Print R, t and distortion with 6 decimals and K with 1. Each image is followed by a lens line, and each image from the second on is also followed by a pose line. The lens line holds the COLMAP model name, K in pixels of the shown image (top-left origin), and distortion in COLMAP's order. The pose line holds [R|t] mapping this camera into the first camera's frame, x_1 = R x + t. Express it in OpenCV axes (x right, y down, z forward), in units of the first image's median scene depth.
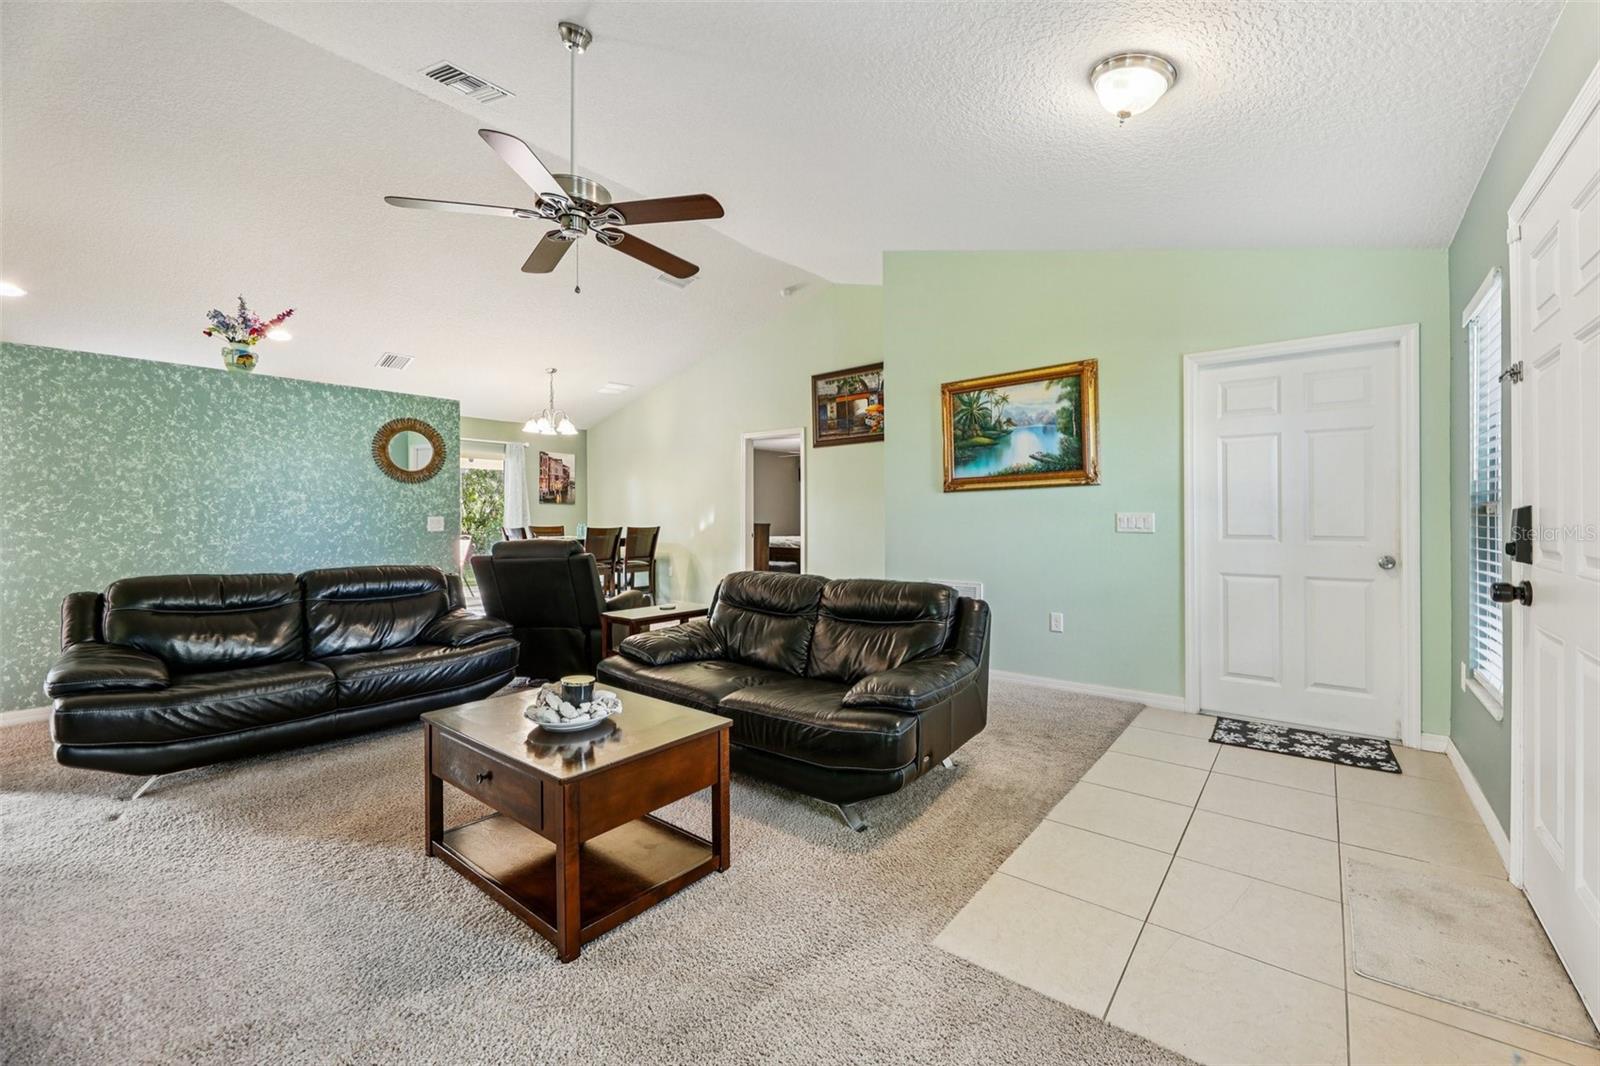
lens RADIAL K [[641.5, 0, 793.1], [0, 641.5, 508.5], [0, 0, 1]] dist [0.001566, -0.000422]
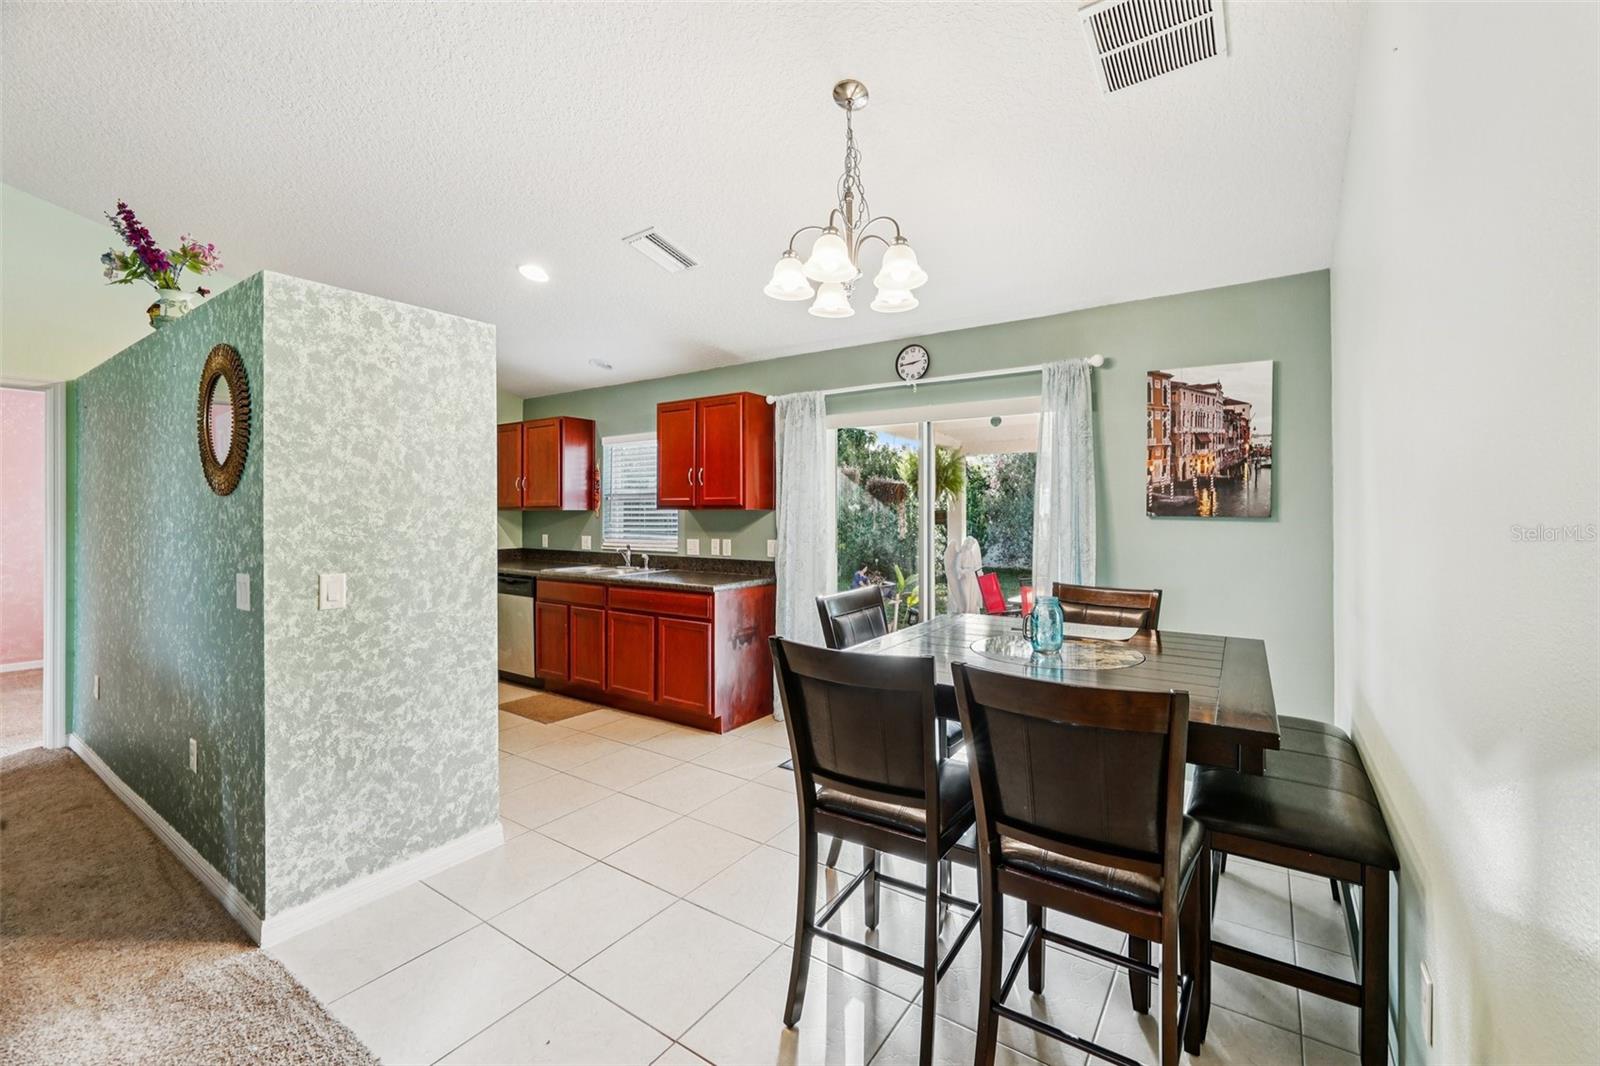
lens RADIAL K [[641.5, 0, 799.3], [0, 641.5, 528.2], [0, 0, 1]] dist [0.001566, -0.000422]
pose [[0.085429, 0.006283, -0.996324, -0.083758], [-0.002346, 0.999979, 0.006104, -0.006037], [0.996341, 0.001816, 0.085442, 1.216739]]
